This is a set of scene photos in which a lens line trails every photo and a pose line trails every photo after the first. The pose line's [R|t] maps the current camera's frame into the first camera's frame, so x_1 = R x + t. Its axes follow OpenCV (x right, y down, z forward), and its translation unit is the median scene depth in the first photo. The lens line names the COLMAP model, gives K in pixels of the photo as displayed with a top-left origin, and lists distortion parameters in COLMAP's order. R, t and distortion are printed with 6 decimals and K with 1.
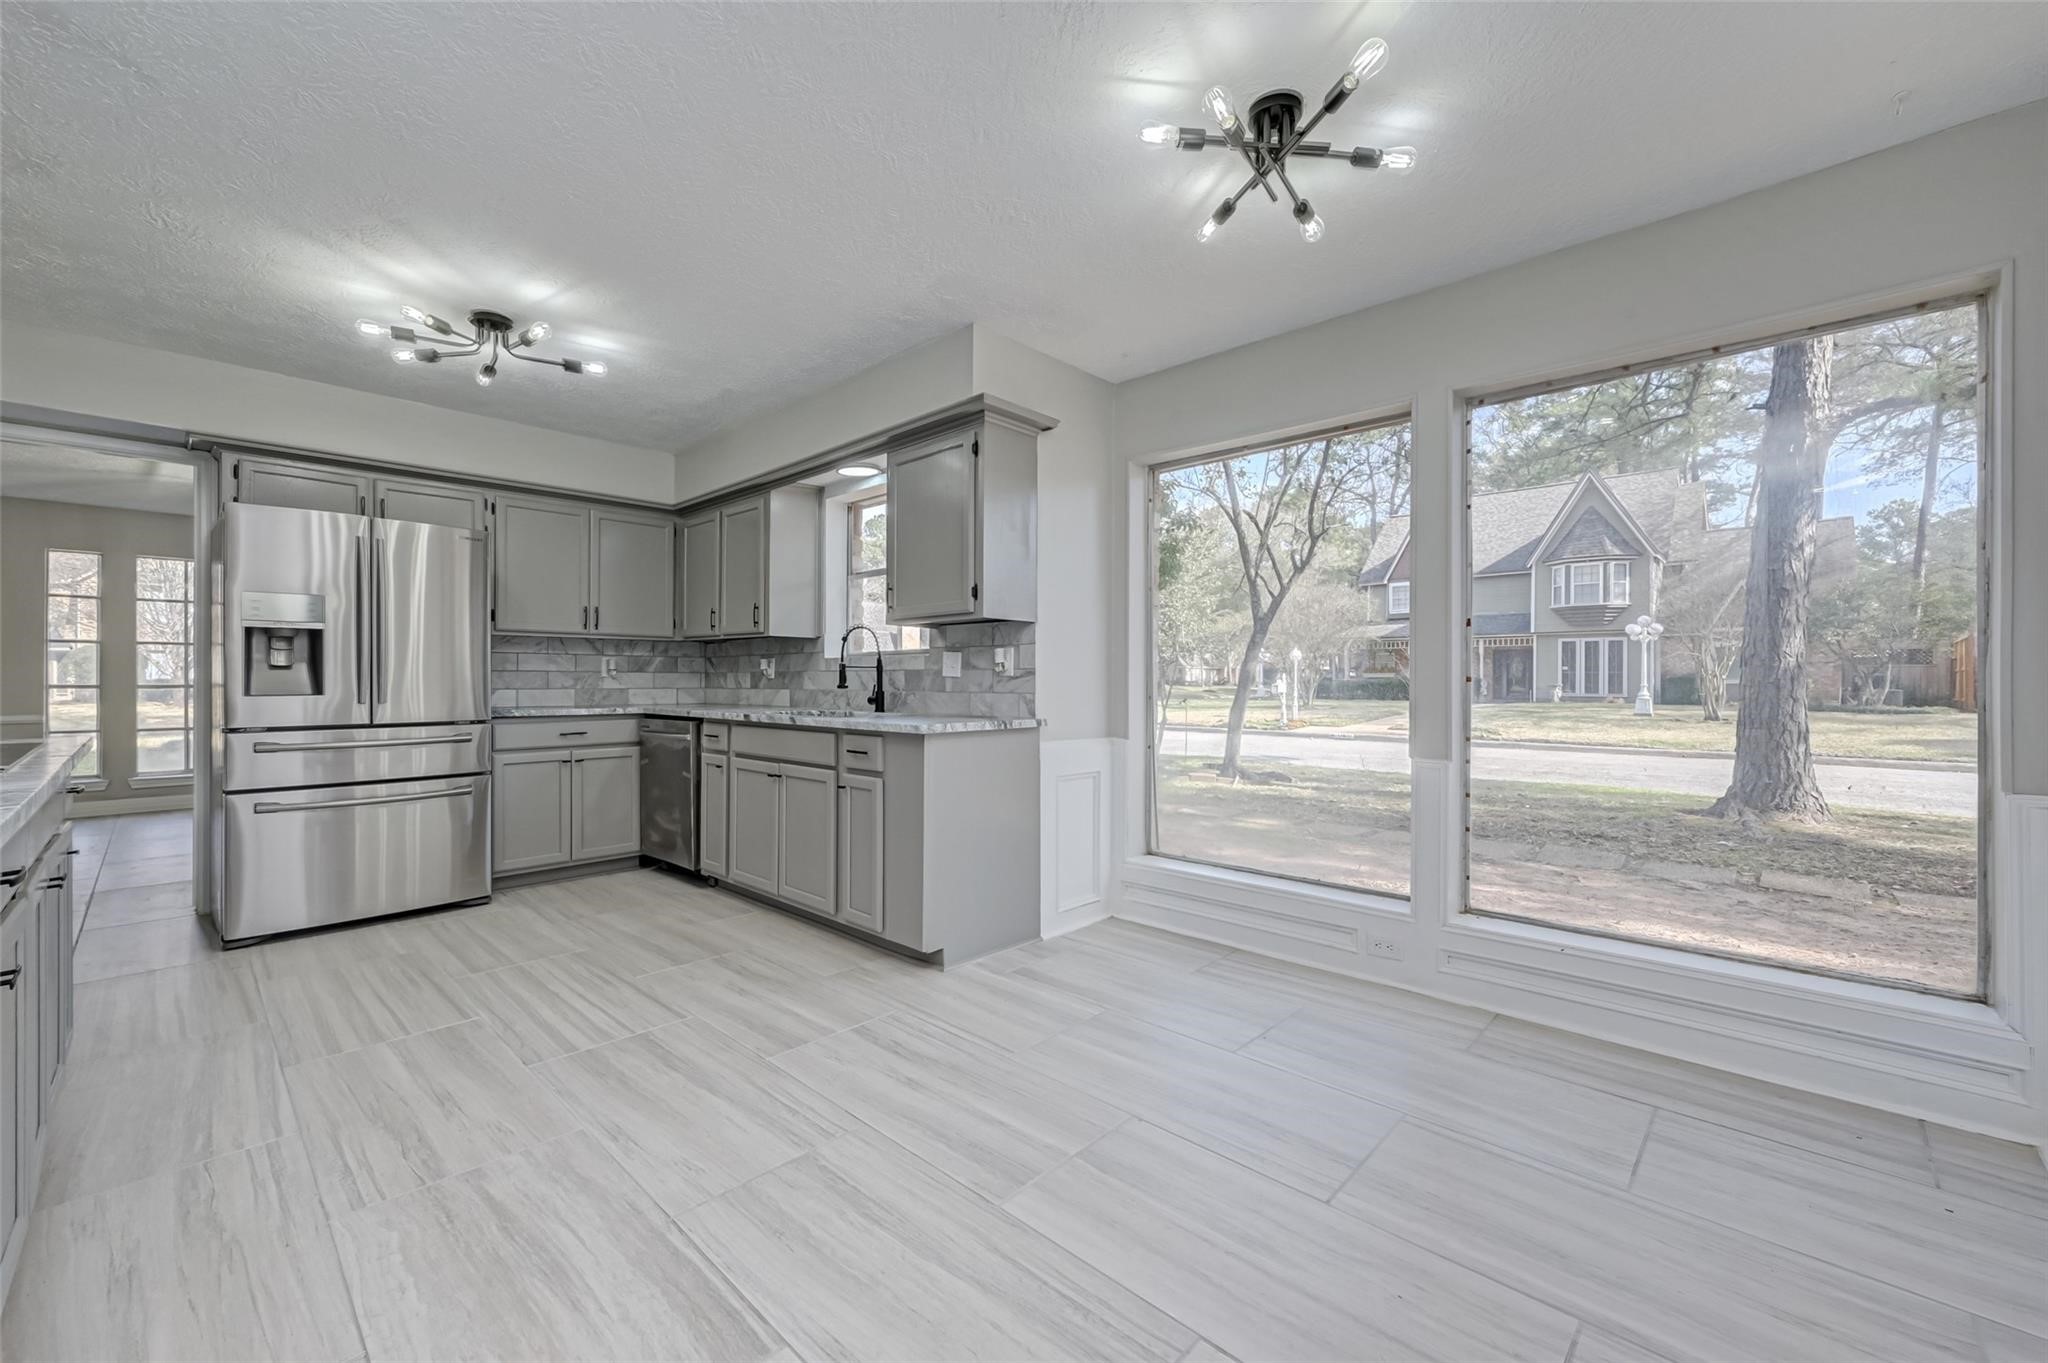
lens RADIAL K [[812.3, 0, 955.0], [0, 812.3, 678.6], [0, 0, 1]] dist [-0.001675, -0.000143]
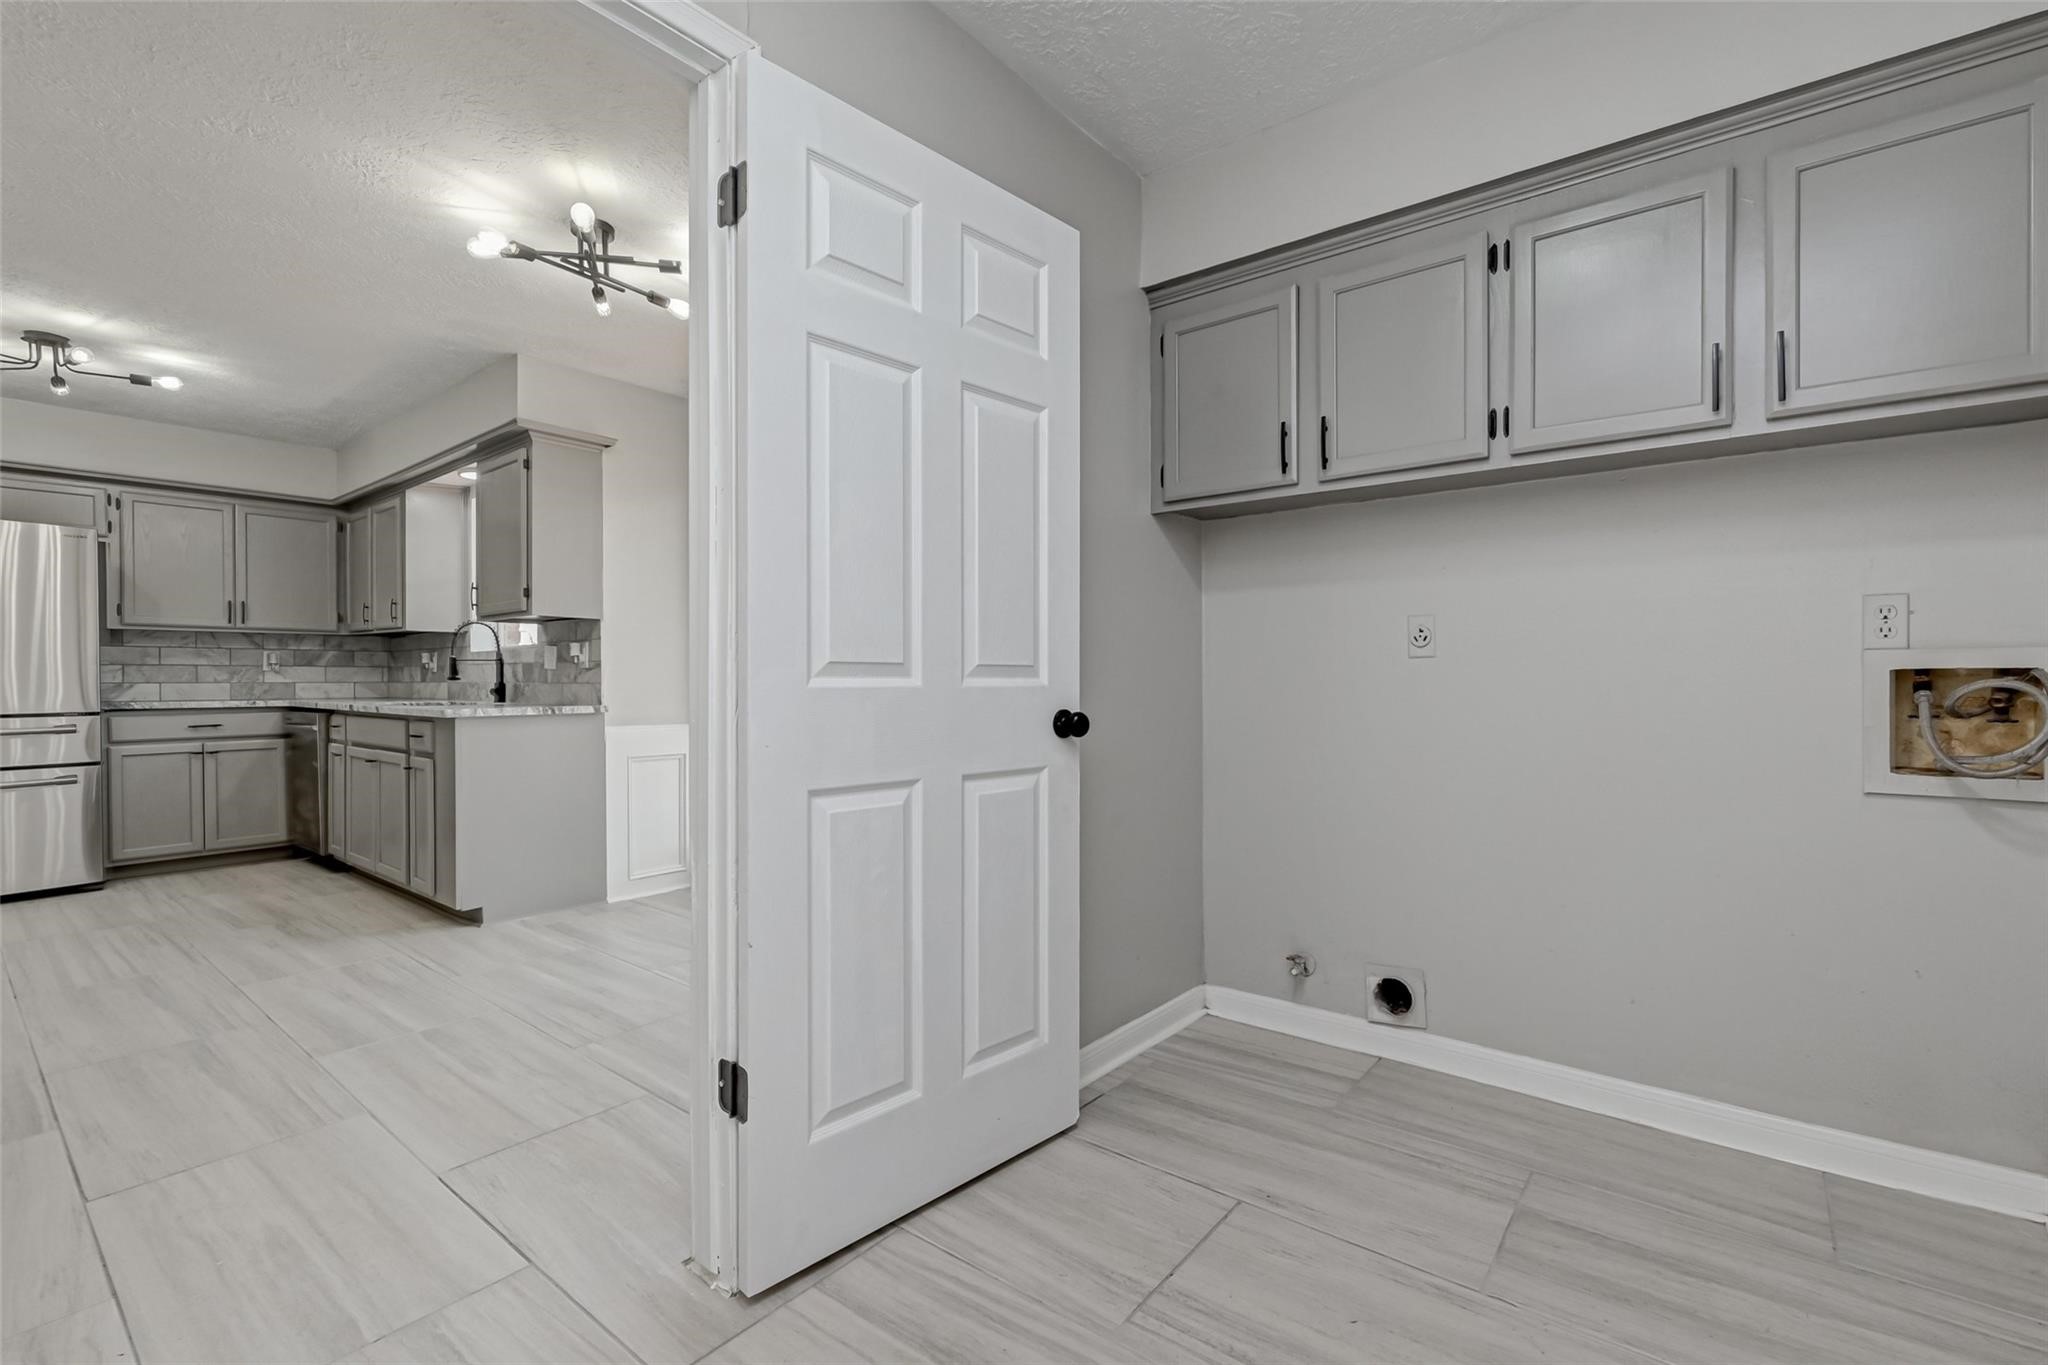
lens RADIAL K [[942.4, 0, 1026.1], [0, 942.4, 683.7], [0, 0, 1]] dist [0.001435, 0.000492]
pose [[0.996194, -0.003564, 0.087091, 0.483759], [0.002932, 0.999968, 0.007379, 0.009330], [-0.087115, -0.007096, 0.996173, -0.289360]]
